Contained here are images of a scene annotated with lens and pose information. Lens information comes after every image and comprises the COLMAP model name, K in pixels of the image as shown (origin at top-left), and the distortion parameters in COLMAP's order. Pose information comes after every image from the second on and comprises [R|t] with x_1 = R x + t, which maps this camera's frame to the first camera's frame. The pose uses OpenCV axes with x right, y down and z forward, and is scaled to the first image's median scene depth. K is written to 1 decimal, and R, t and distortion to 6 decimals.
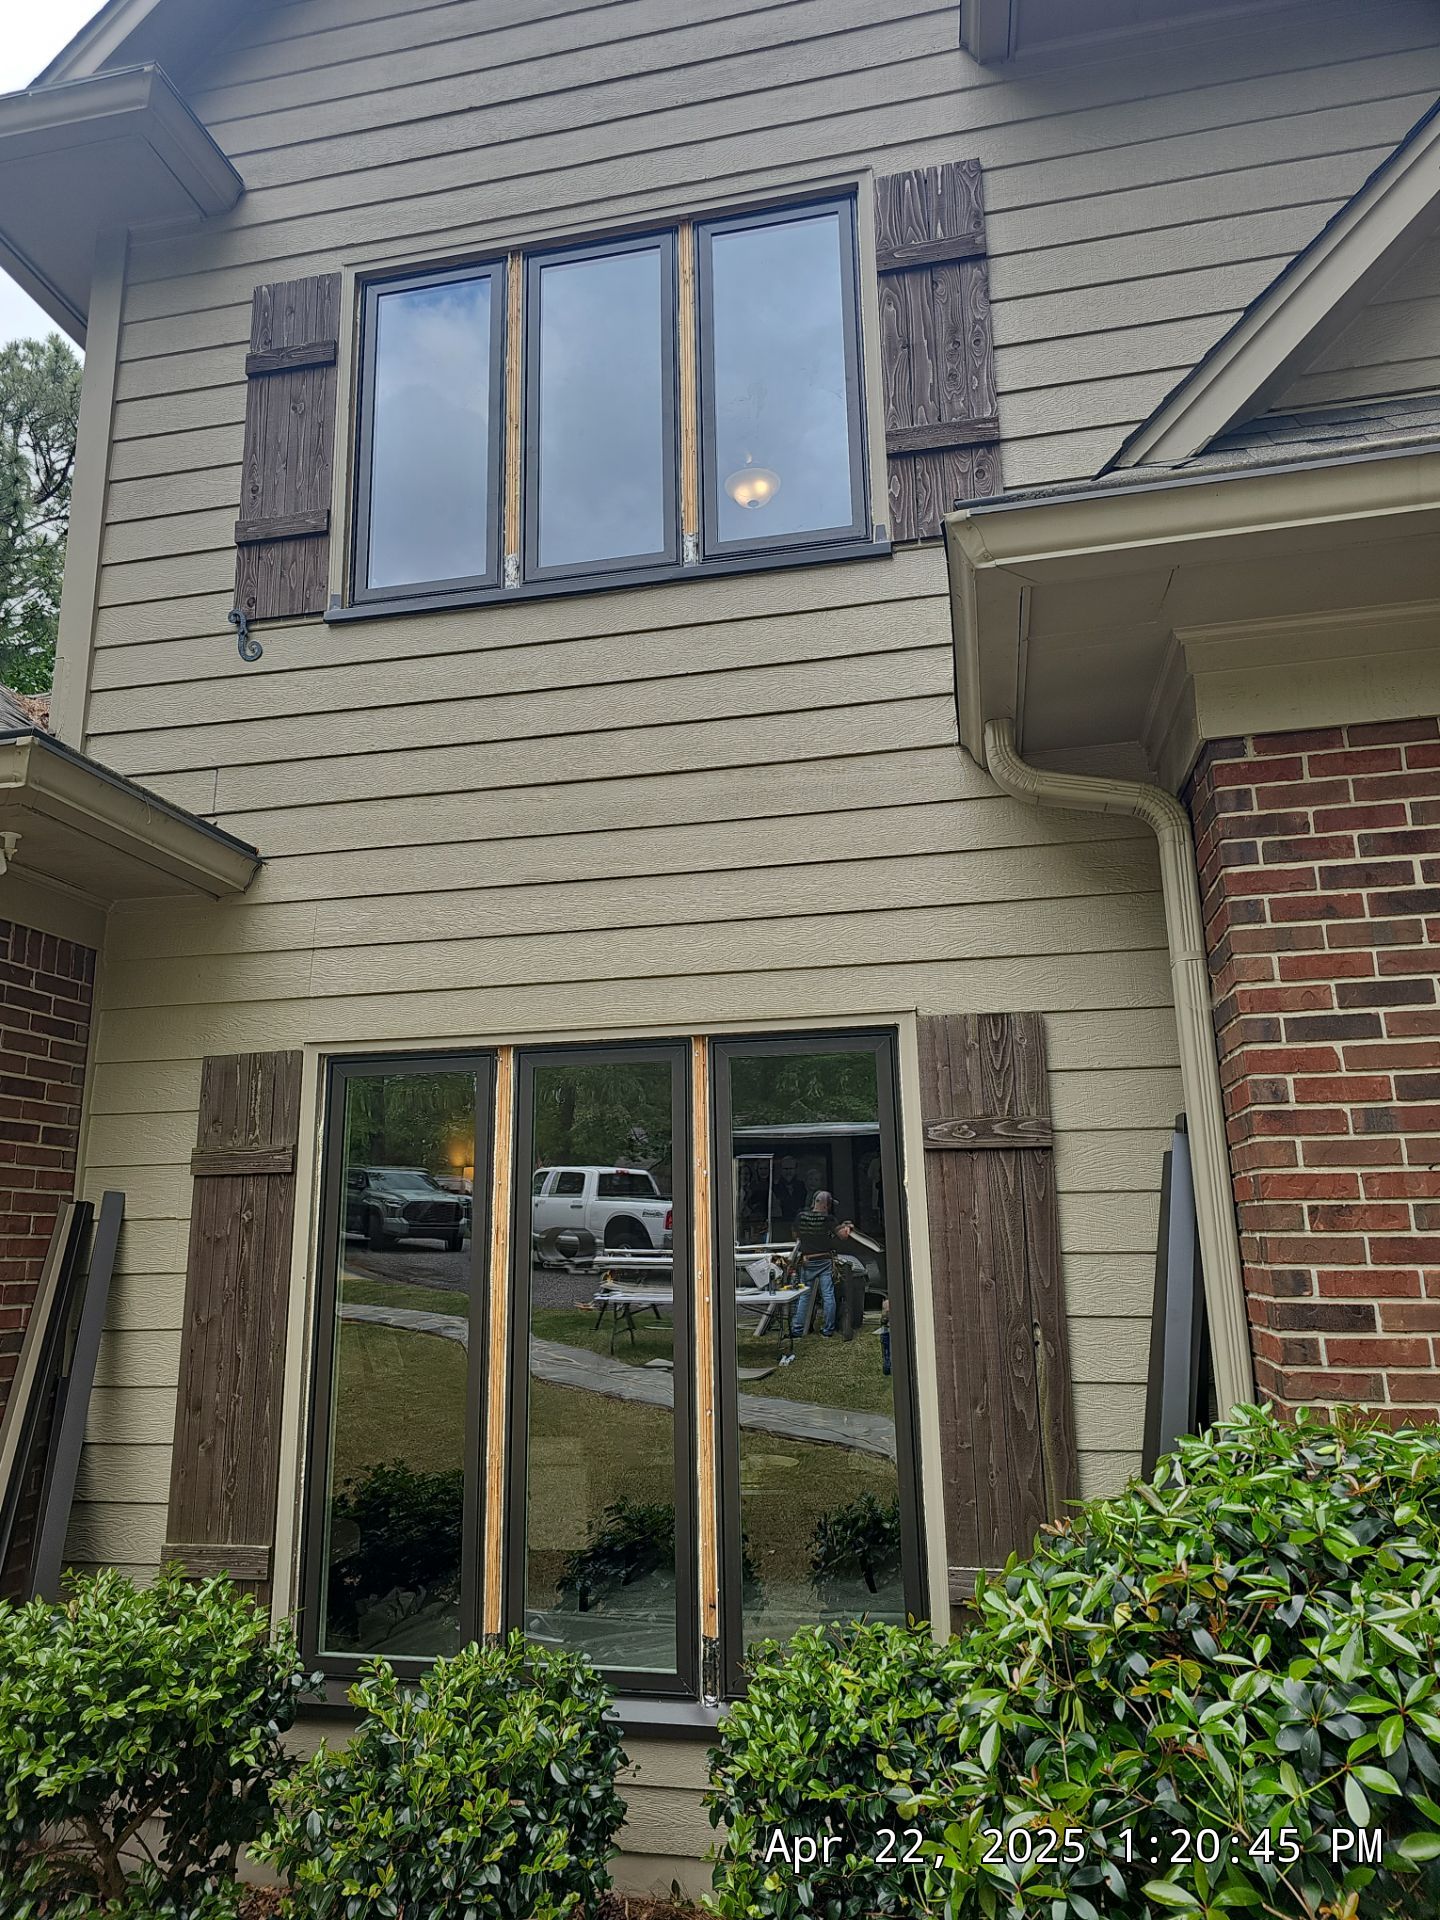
lens RADIAL K [[1321.9, 0, 700.7], [0, 1321.9, 938.3], [0, 0, 1]] dist [0.069149, -0.068009]
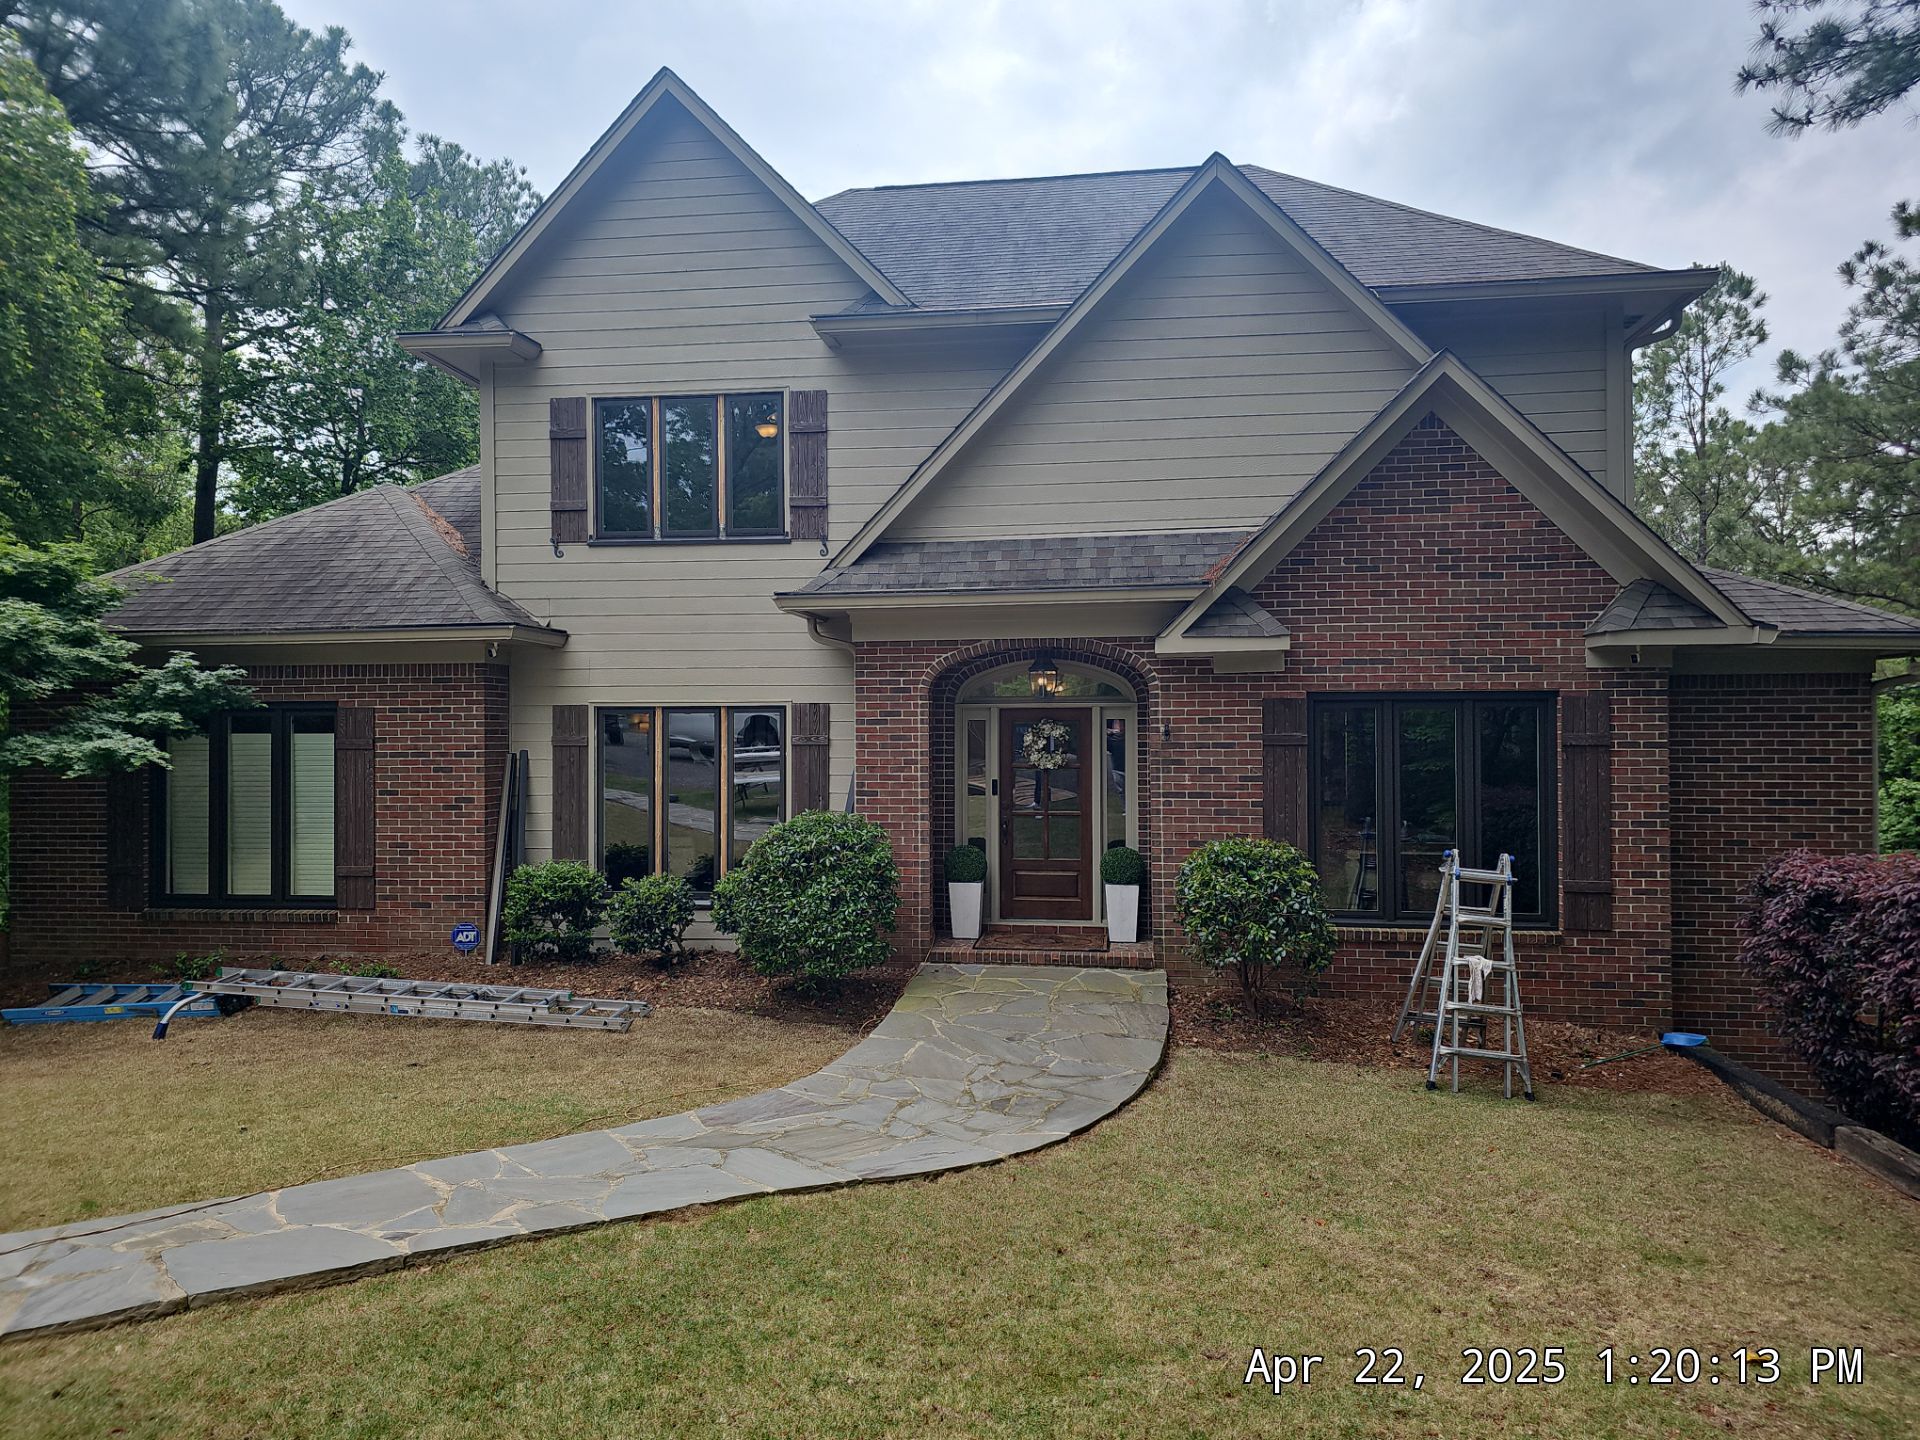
lens RADIAL K [[1321.9, 0, 960.0], [0, 1321.9, 720.0], [0, 0, 1]] dist [0.069149, -0.068009]
pose [[0.996962, 0.013685, 0.076680, 0.351286], [-0.030318, 0.974989, 0.220175, -0.659028], [-0.071749, -0.221831, 0.972442, -2.282373]]
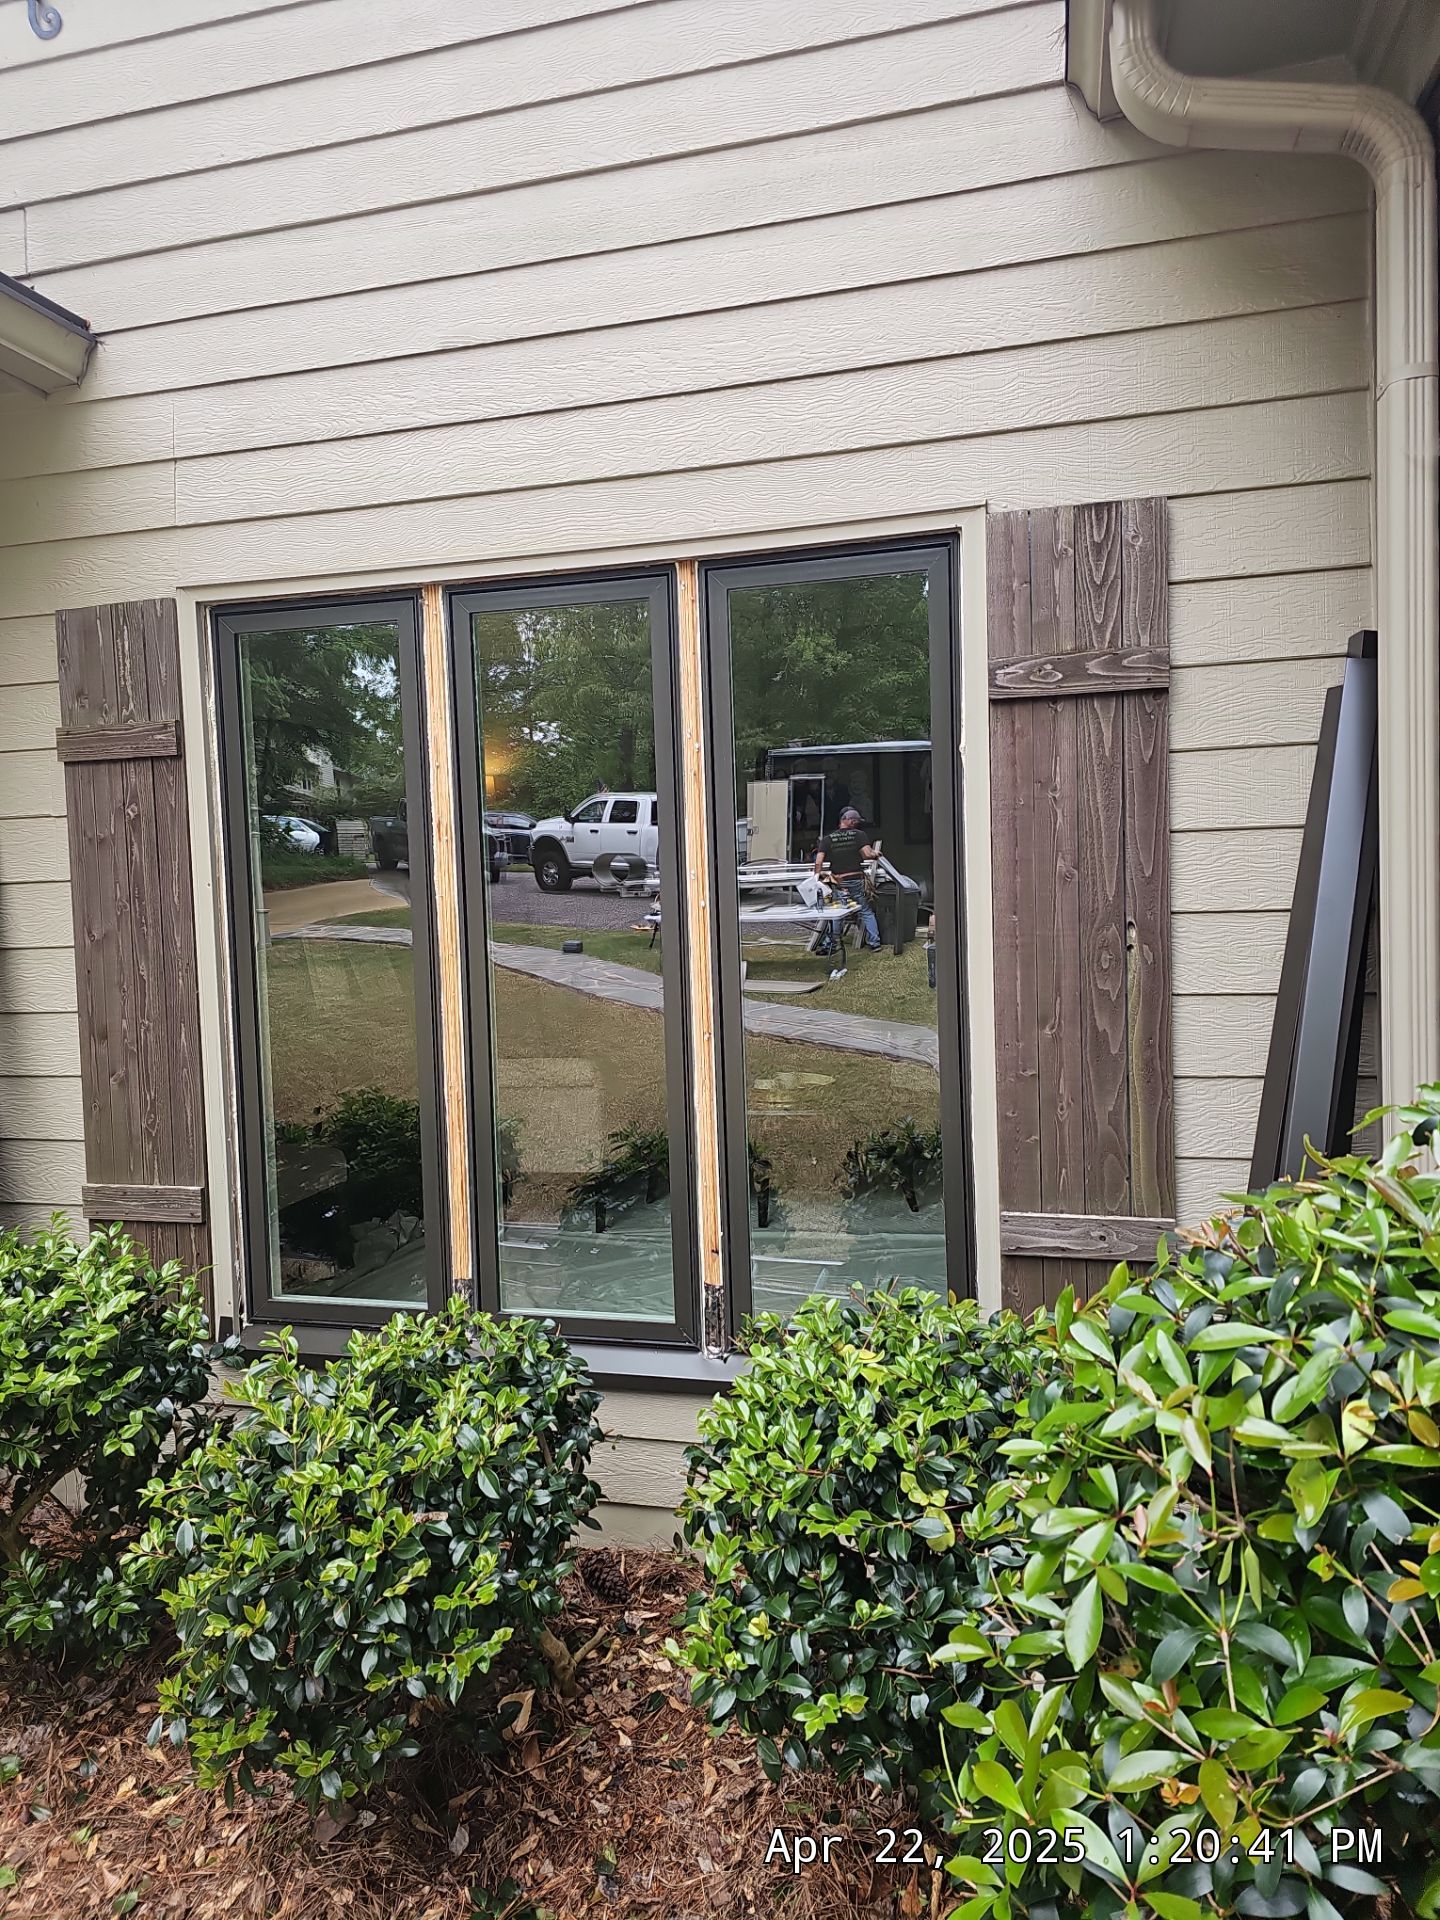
lens RADIAL K [[1321.9, 0, 700.7], [0, 1321.9, 938.3], [0, 0, 1]] dist [0.069149, -0.068009]
pose [[0.998820, -0.015638, -0.045972, 0.041764], [0.027657, 0.961364, 0.273886, 0.083005], [0.039913, -0.274834, 0.960663, 0.259284]]
